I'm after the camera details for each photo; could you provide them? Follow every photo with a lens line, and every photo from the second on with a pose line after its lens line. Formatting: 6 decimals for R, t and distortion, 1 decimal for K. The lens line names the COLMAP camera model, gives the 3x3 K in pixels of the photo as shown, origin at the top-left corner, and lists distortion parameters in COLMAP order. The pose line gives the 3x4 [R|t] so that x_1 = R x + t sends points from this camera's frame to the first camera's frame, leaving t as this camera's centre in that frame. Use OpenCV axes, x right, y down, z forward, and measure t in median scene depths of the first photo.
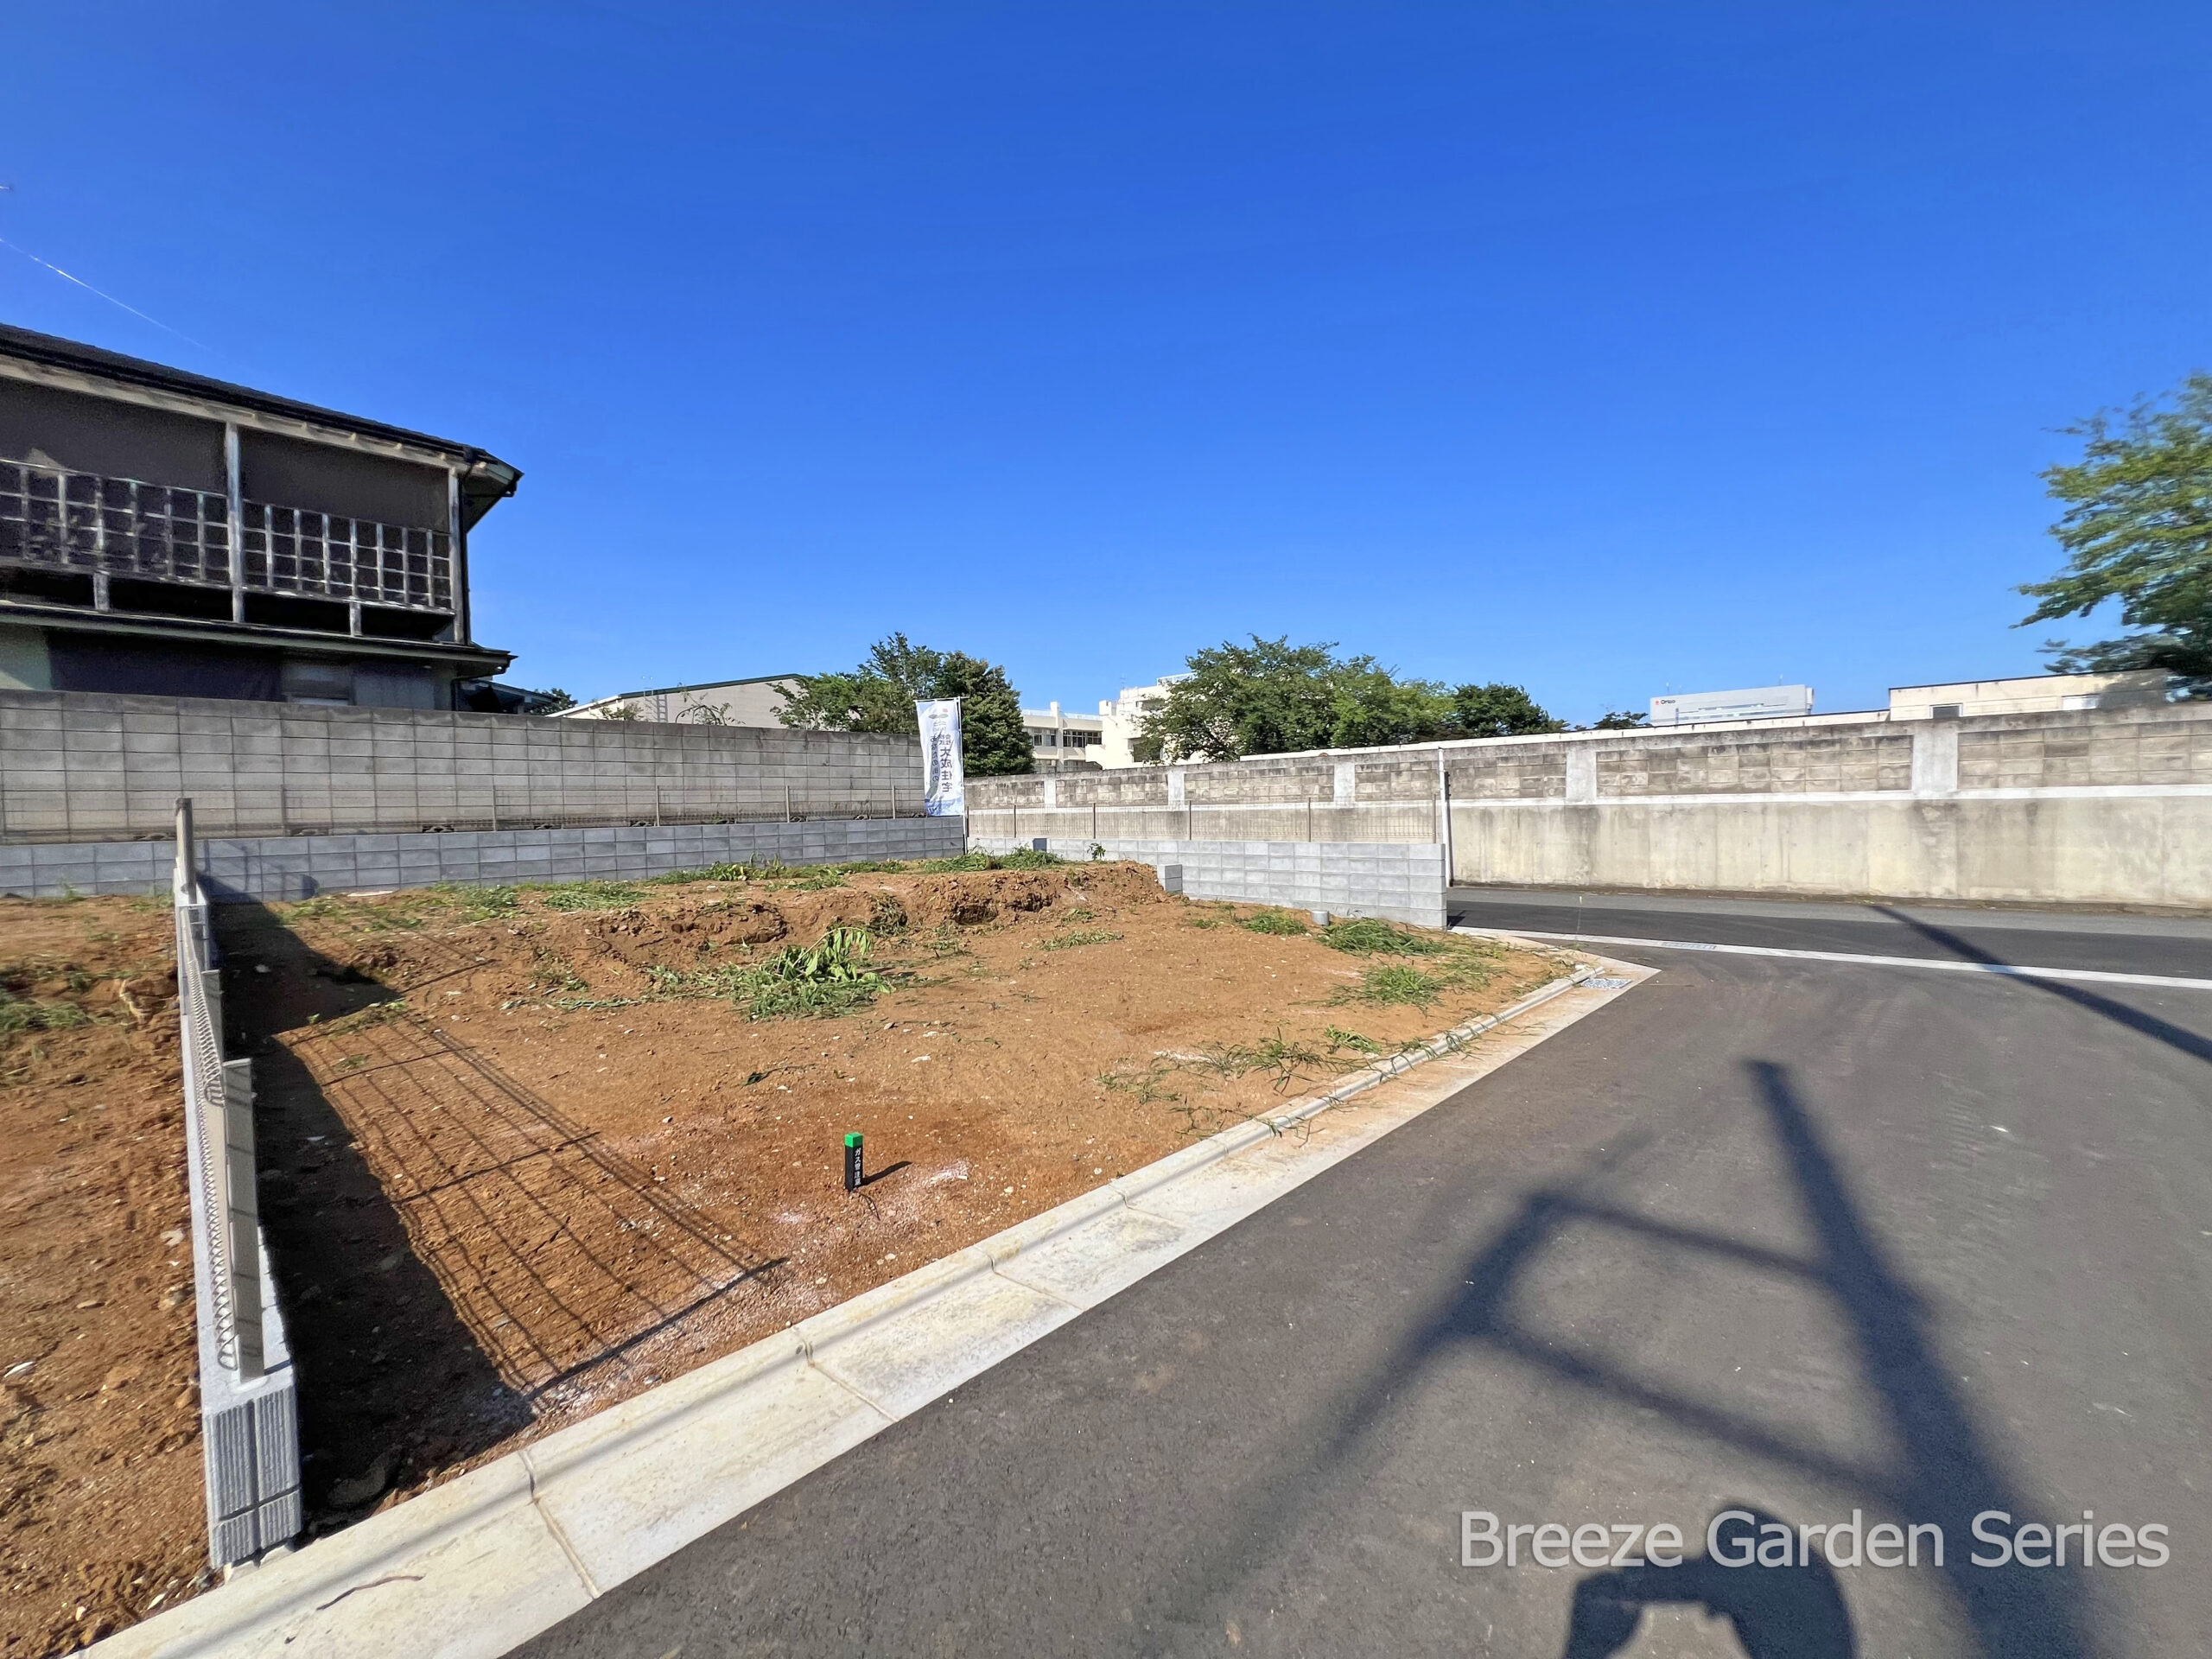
lens RADIAL K [[881.3, 0, 1098.3], [0, 881.3, 836.0], [0, 0, 1]] dist [-0.003578, 0.000938]
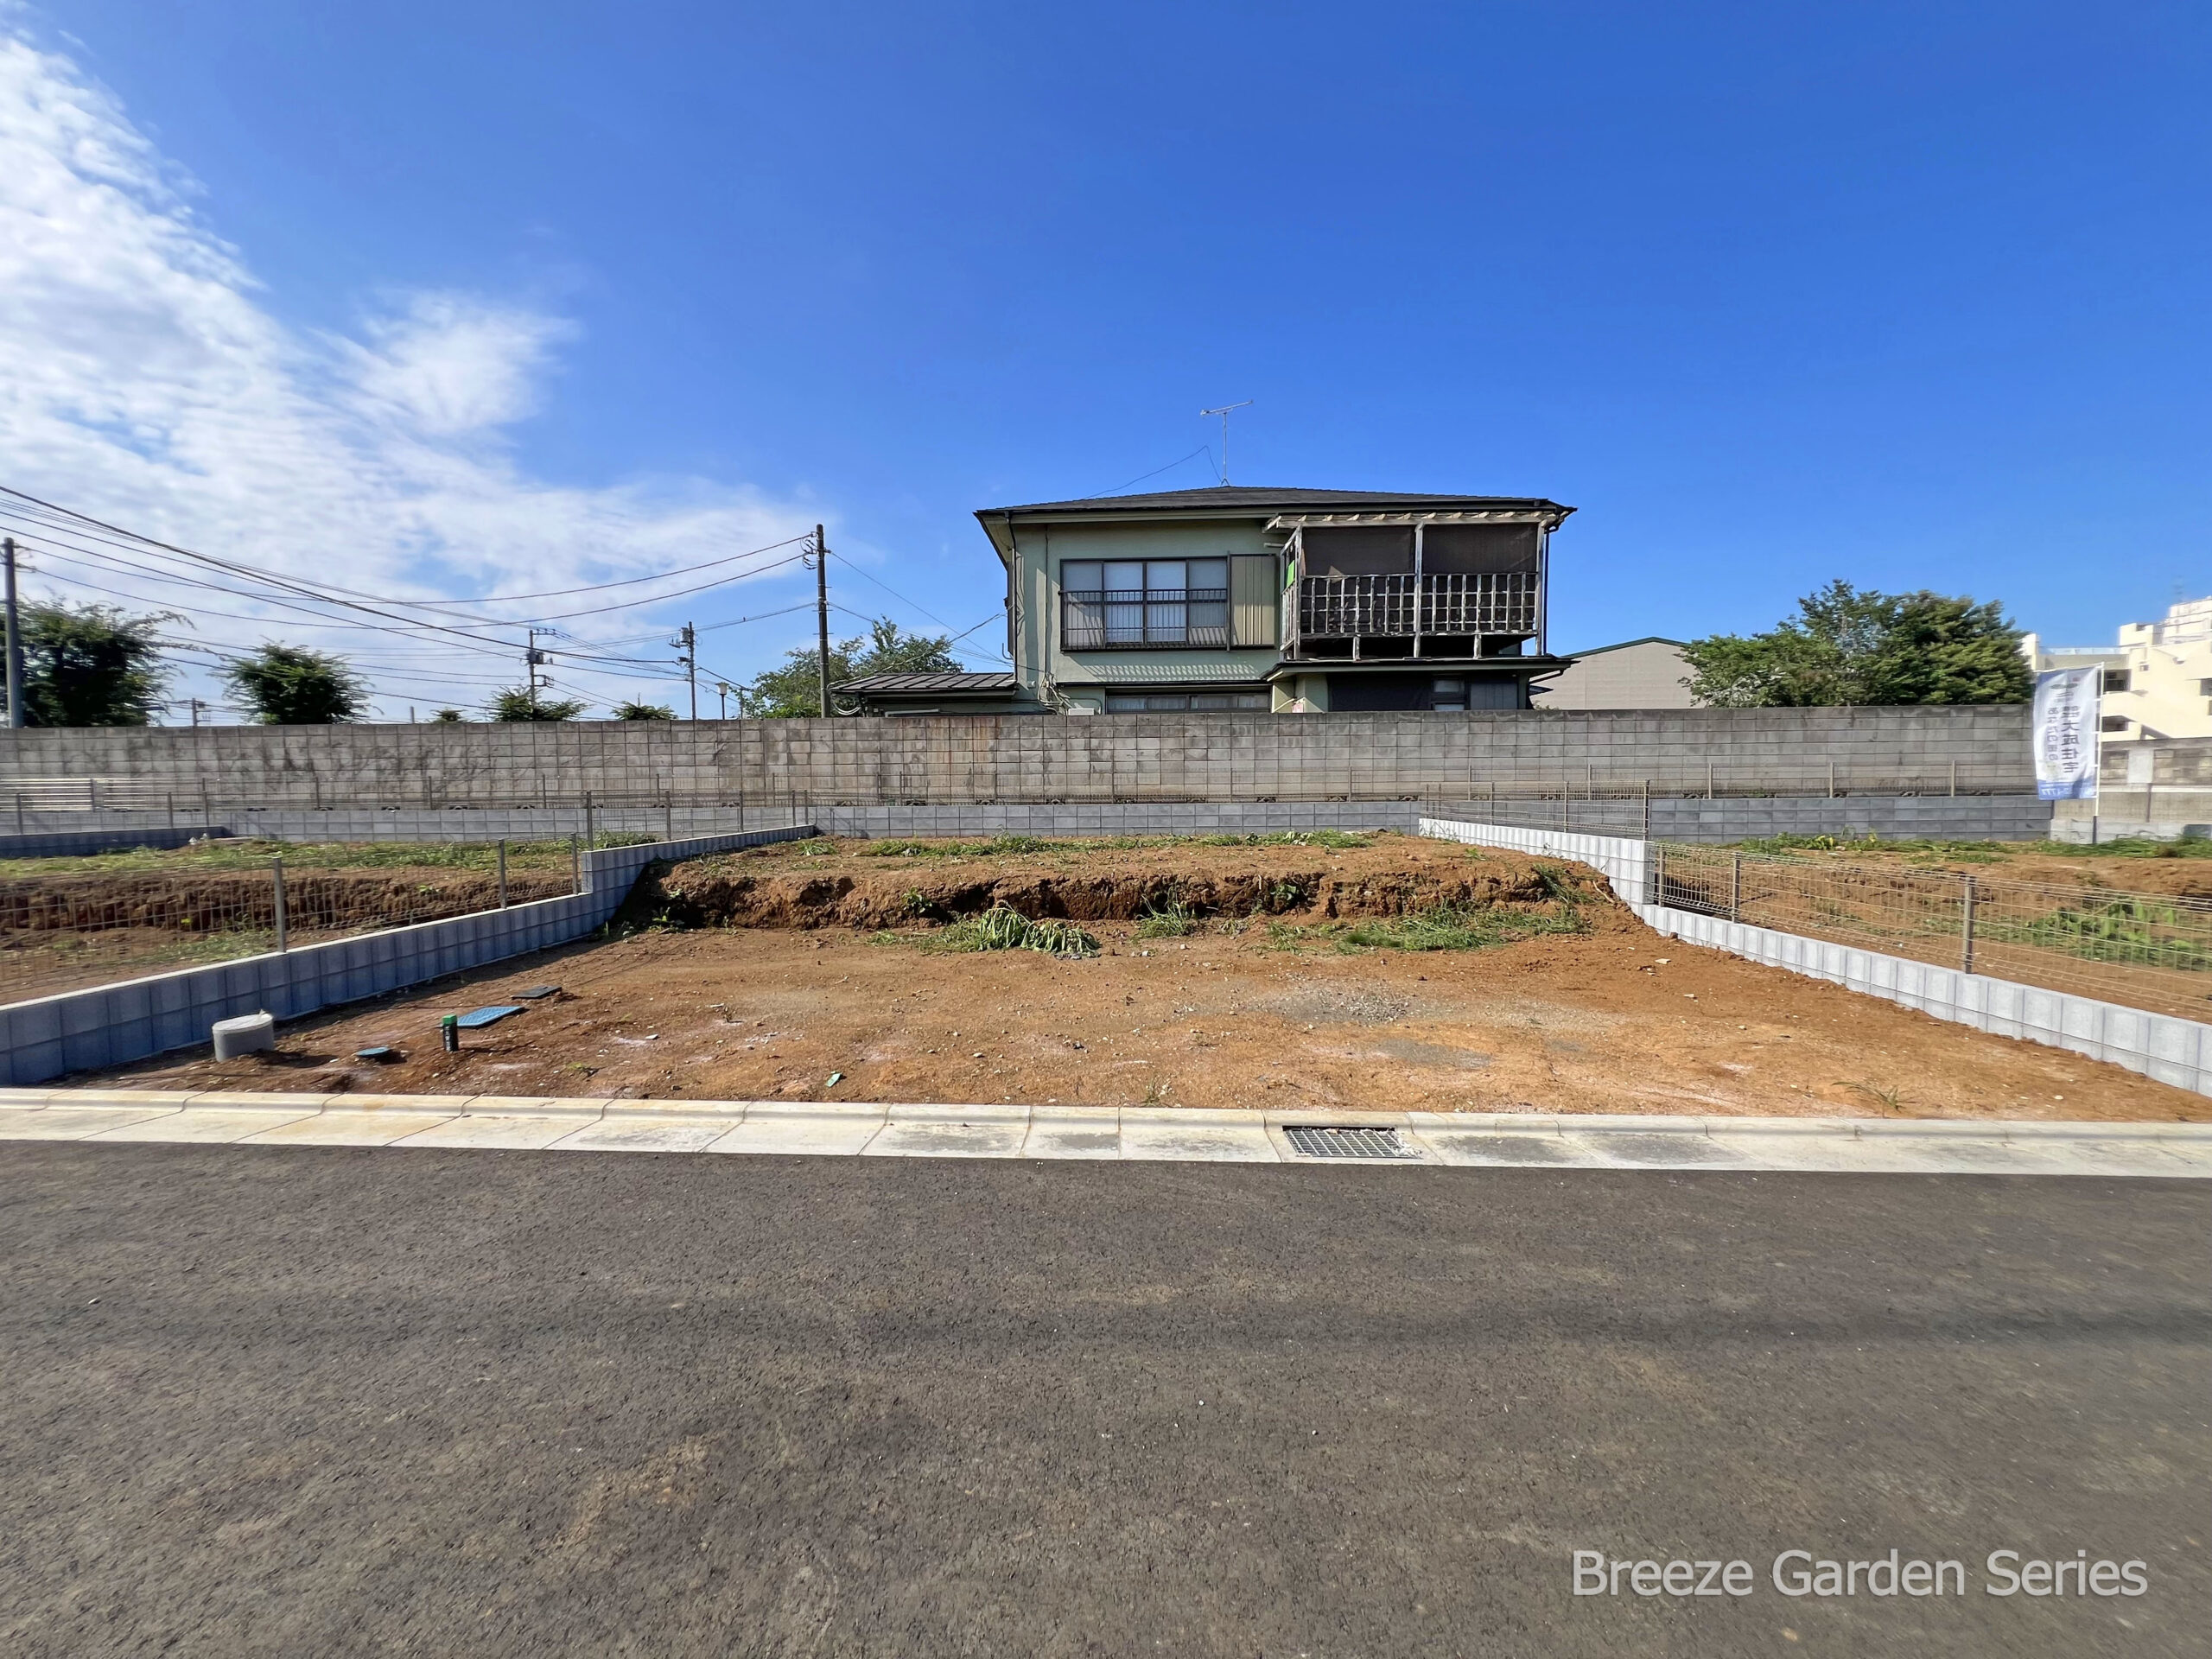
lens RADIAL K [[881.3, 0, 1099.1], [0, 881.3, 834.8], [0, 0, 1]] dist [-0.003578, 0.000938]
pose [[0.672501, 0.055167, -0.738037, -0.190450], [-0.030831, 0.998441, 0.046538, 0.007205], [0.739453, -0.008543, 0.673154, -0.383562]]
